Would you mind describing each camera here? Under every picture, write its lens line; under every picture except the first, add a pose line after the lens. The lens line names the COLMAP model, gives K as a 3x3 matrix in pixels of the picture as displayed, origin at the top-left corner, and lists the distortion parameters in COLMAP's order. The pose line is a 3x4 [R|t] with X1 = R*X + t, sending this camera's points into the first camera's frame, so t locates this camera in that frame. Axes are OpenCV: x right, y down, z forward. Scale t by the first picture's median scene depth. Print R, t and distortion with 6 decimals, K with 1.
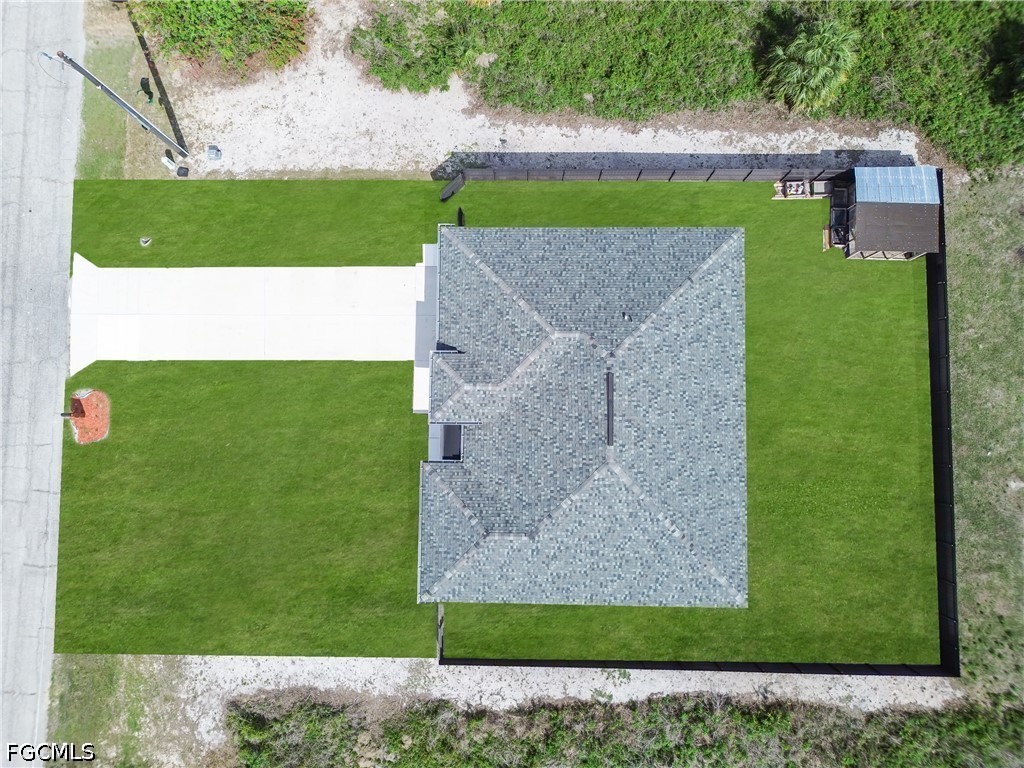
lens RADIAL K [[717.9, 0, 512.0], [0, 717.9, 384.0], [0, 0, 1]] dist [0.062718, -0.066950]
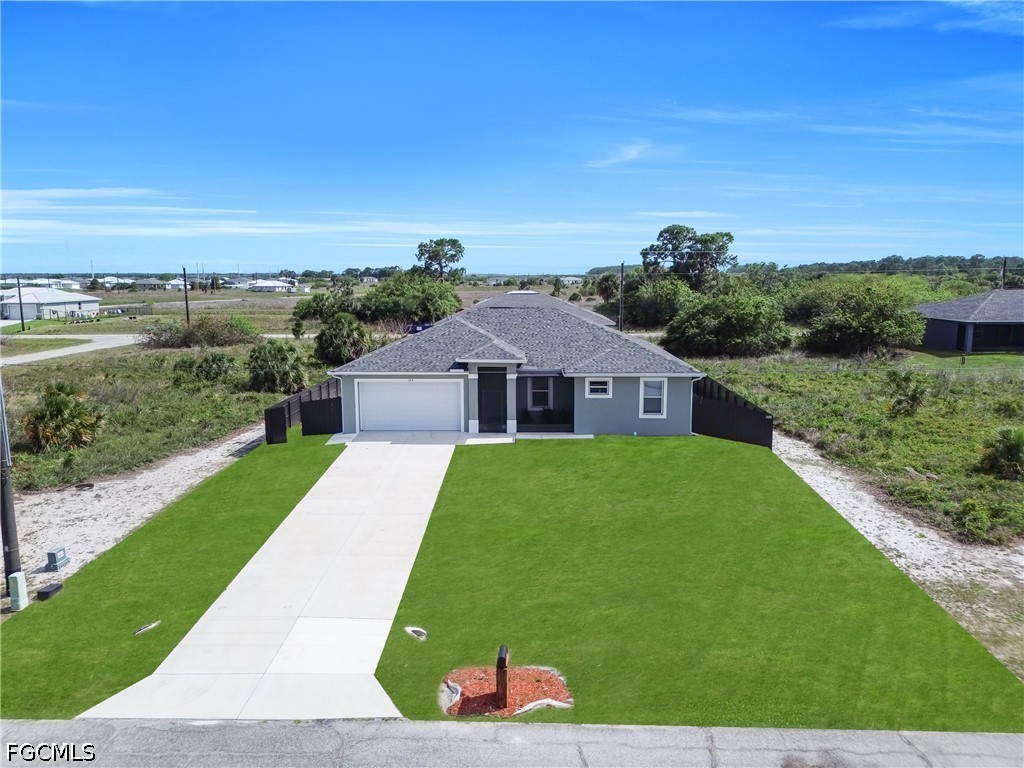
lens RADIAL K [[717.9, 0, 512.0], [0, 717.9, 384.0], [0, 0, 1]] dist [0.062718, -0.066950]
pose [[0.021284, -0.125989, 0.991803, -0.977218], [0.997730, 0.066076, -0.013018, 0.042416], [-0.063895, 0.989829, 0.127109, 0.782561]]
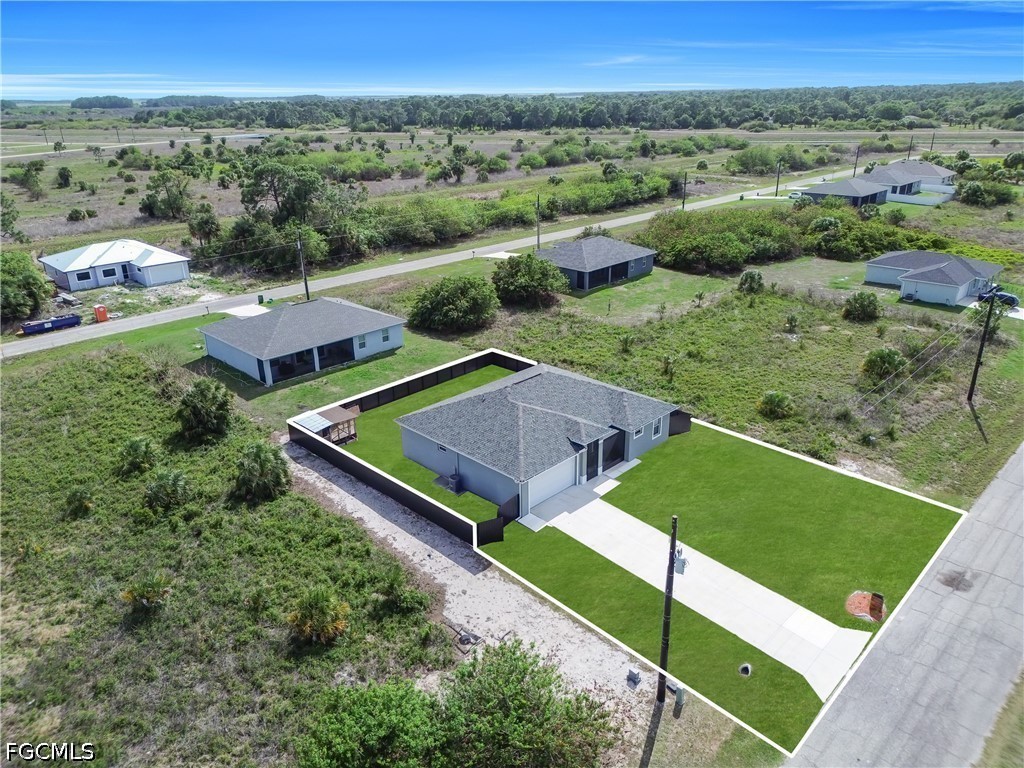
lens RADIAL K [[717.9, 0, 512.0], [0, 717.9, 384.0], [0, 0, 1]] dist [0.062718, -0.066950]
pose [[-0.714858, -0.228882, 0.660751, -0.853678], [0.699078, -0.211787, 0.682961, -1.016636], [-0.016379, 0.950136, 0.311404, 0.352632]]
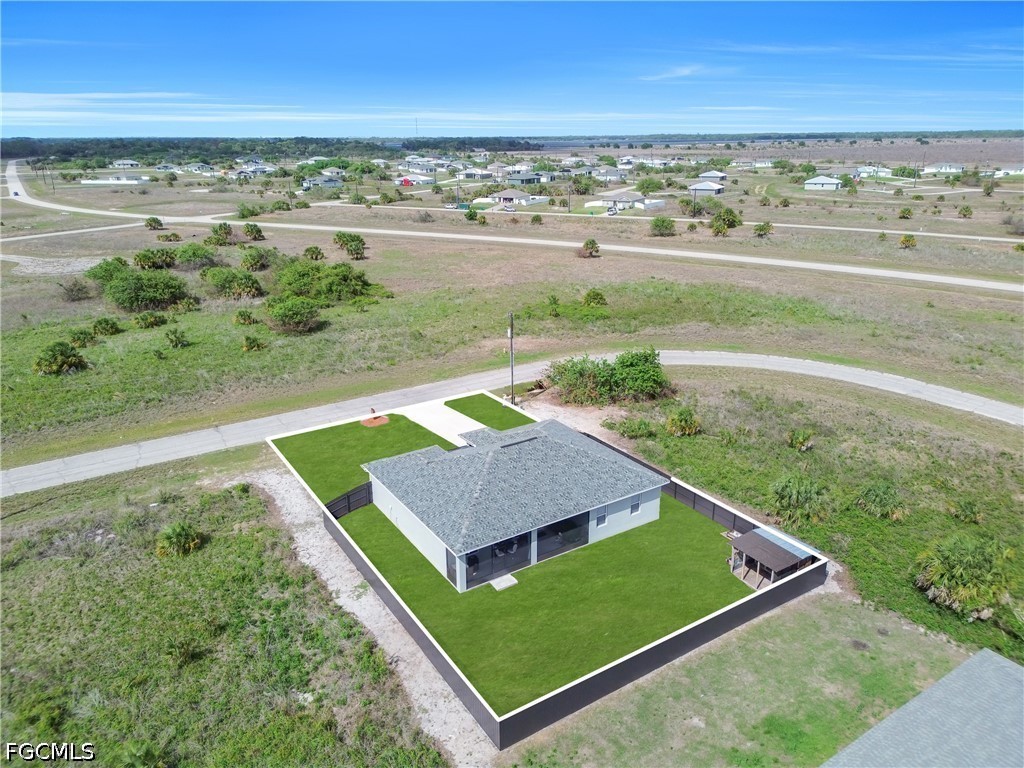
lens RADIAL K [[717.9, 0, 512.0], [0, 717.9, 384.0], [0, 0, 1]] dist [0.062718, -0.066950]
pose [[0.552950, 0.288645, -0.781620, 1.124966], [-0.831608, 0.249400, -0.496213, 0.680662], [0.051707, 0.924383, 0.377945, 0.193368]]
